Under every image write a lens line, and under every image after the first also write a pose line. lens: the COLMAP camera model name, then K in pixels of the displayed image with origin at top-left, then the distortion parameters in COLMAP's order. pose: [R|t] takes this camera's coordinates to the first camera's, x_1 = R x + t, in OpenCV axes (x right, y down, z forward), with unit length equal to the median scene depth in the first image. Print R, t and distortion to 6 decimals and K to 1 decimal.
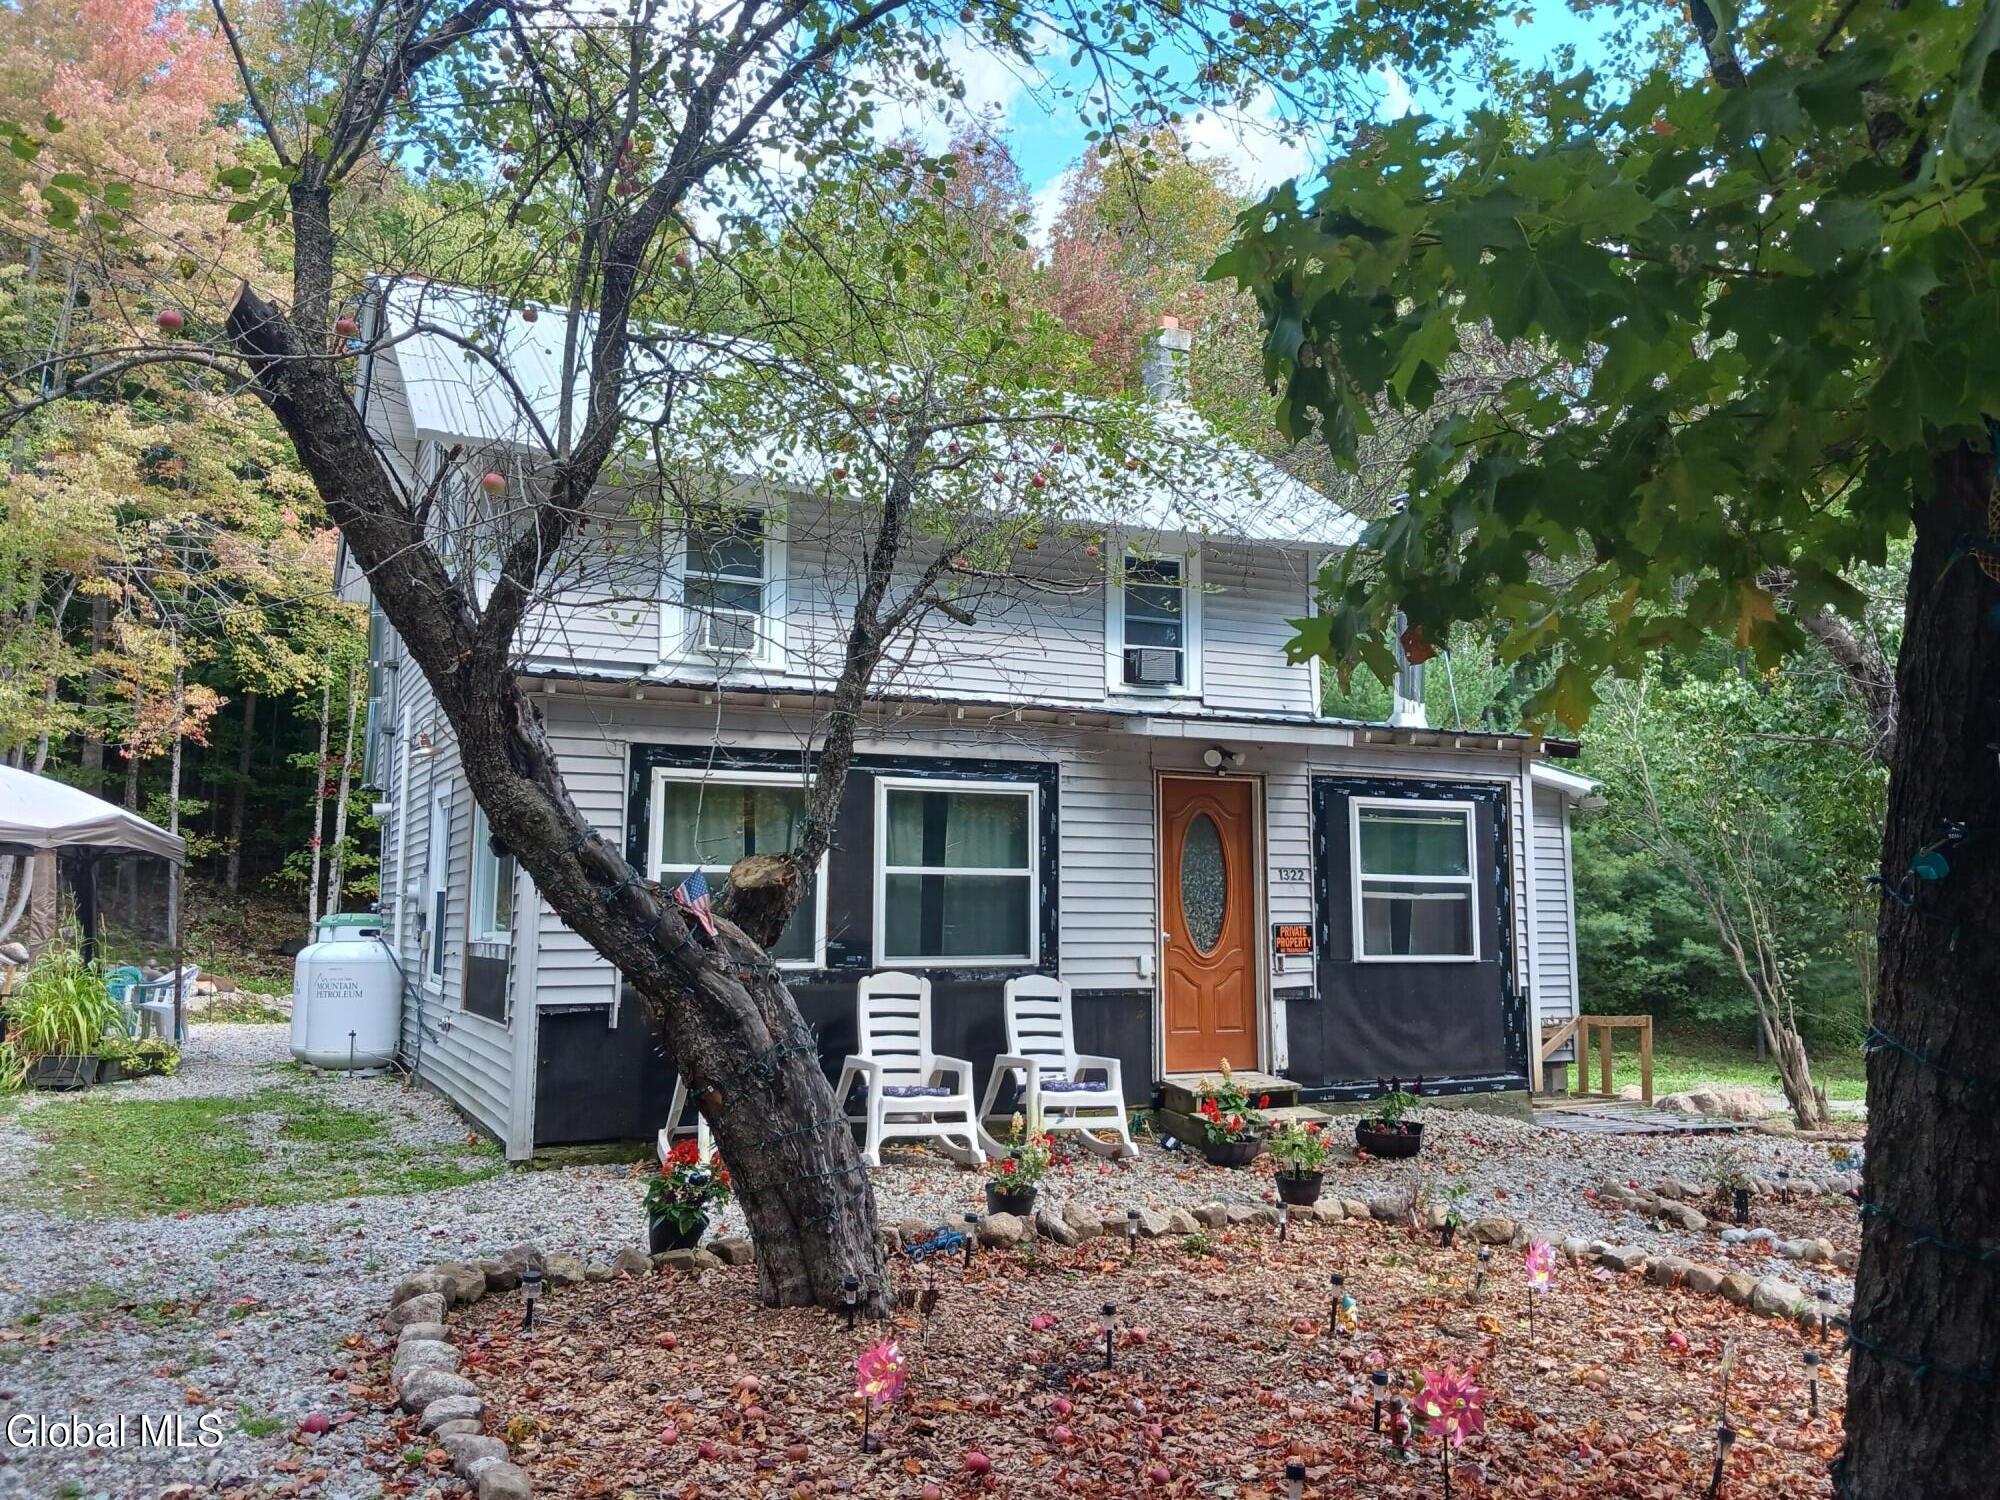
lens RADIAL K [[1581.8, 0, 991.7], [0, 1581.8, 729.6], [0, 0, 1]] dist [0.006894, -0.002259]
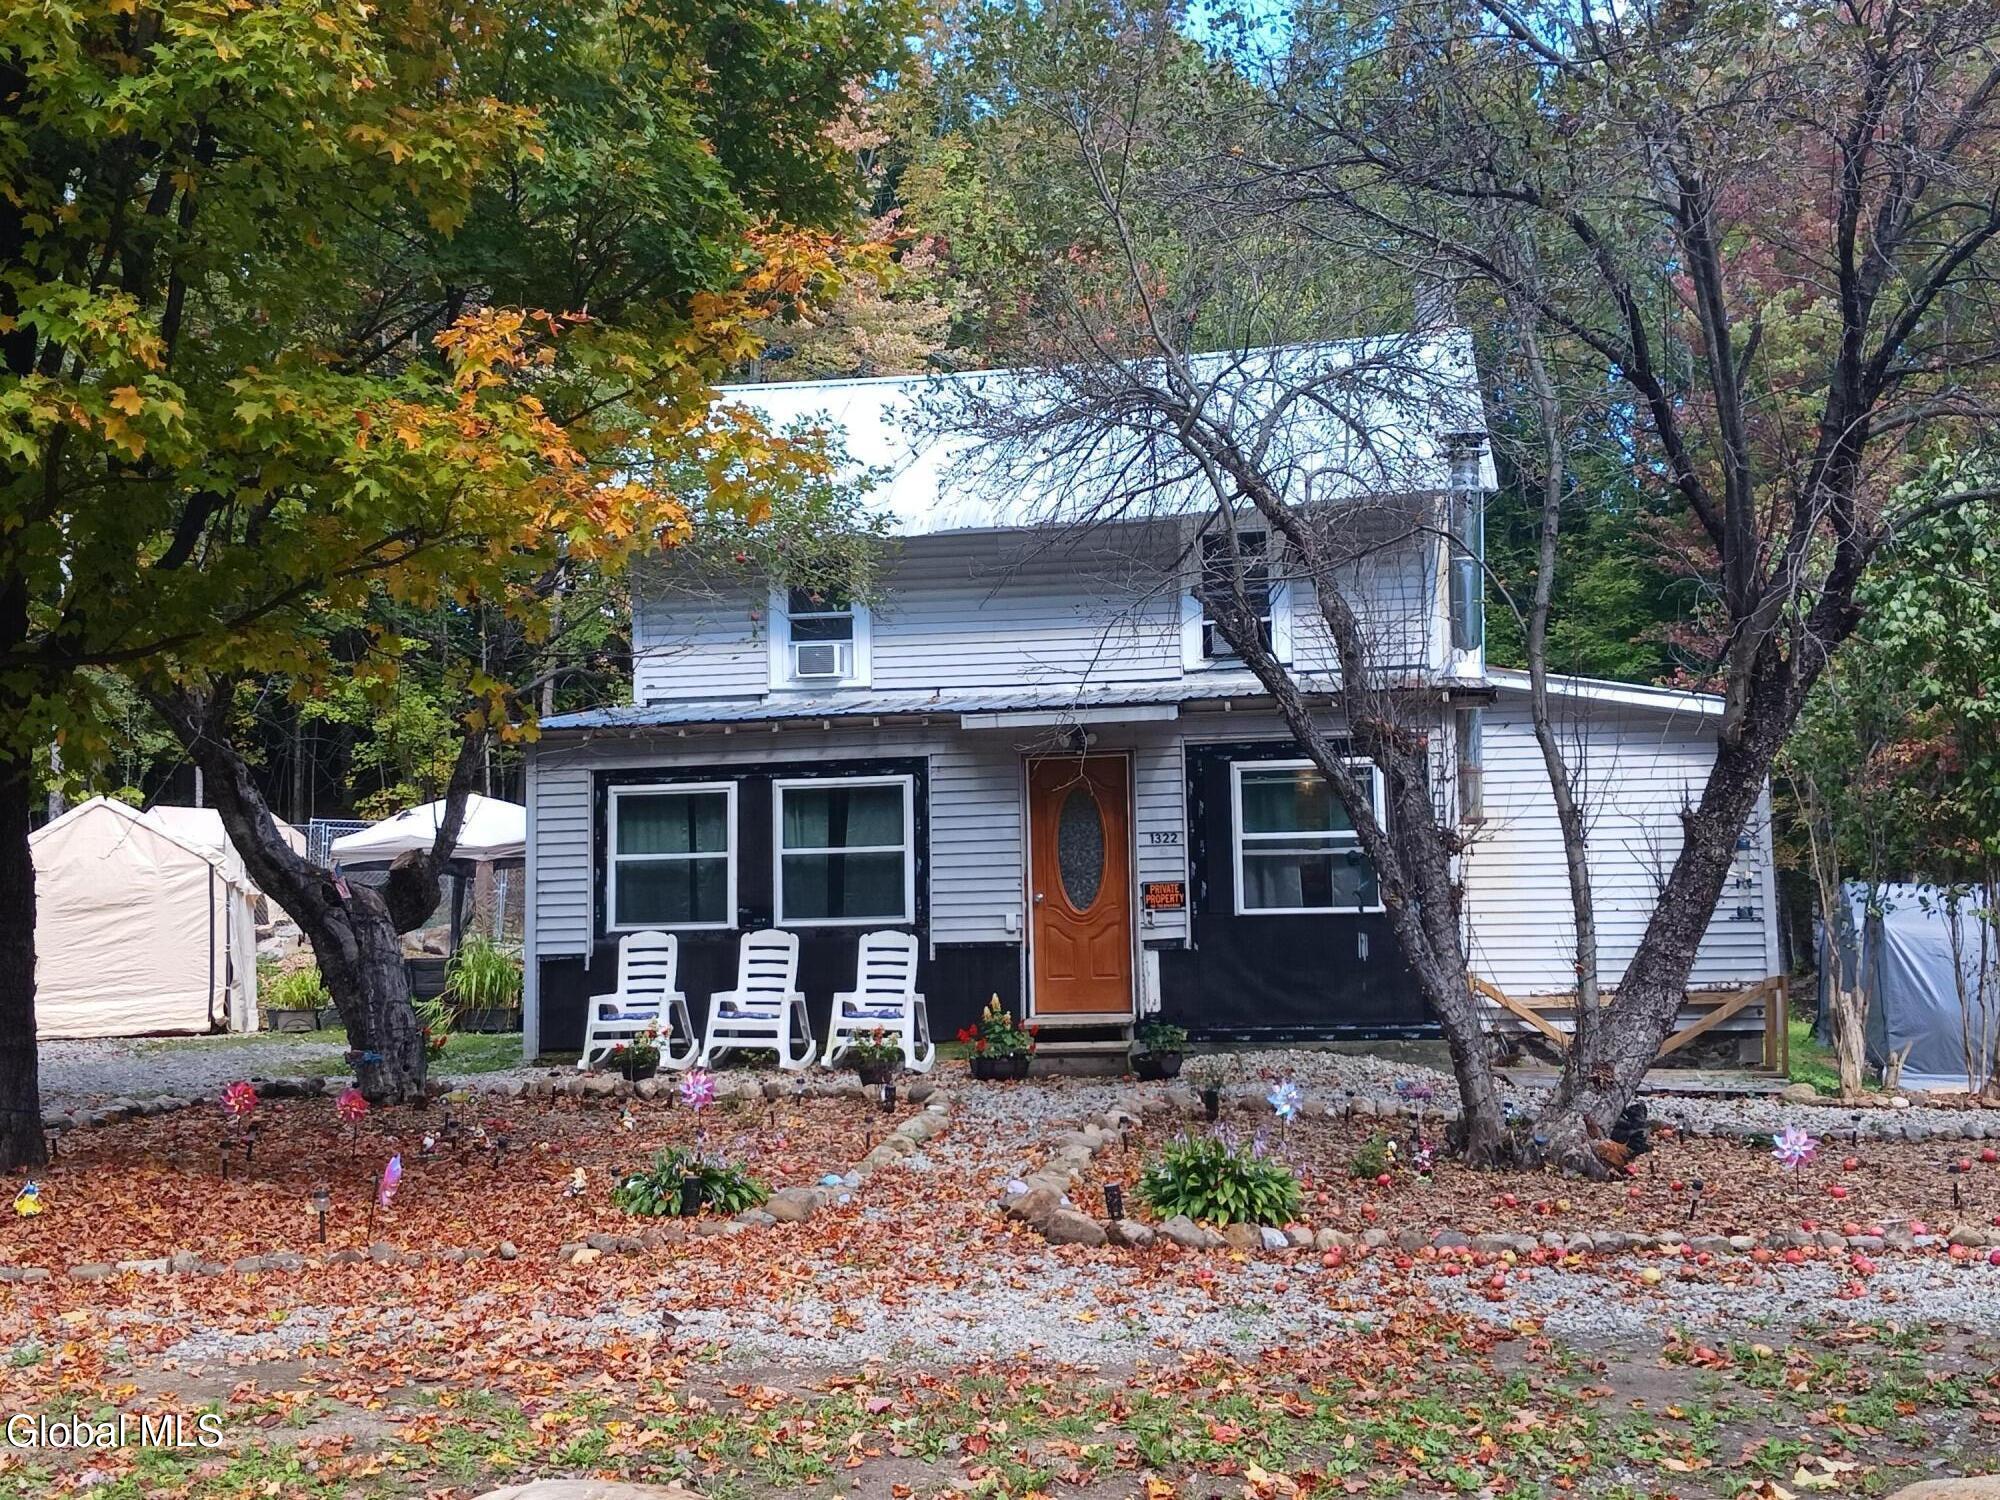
lens RADIAL K [[1581.8, 0, 989.8], [0, 1581.8, 771.2], [0, 0, 1]] dist [0.006894, -0.002259]
pose [[0.826975, -0.062041, -0.558806, 0.720283], [0.096660, 0.994783, 0.032600, -0.002333], [0.553868, -0.080974, 0.828658, 0.022806]]
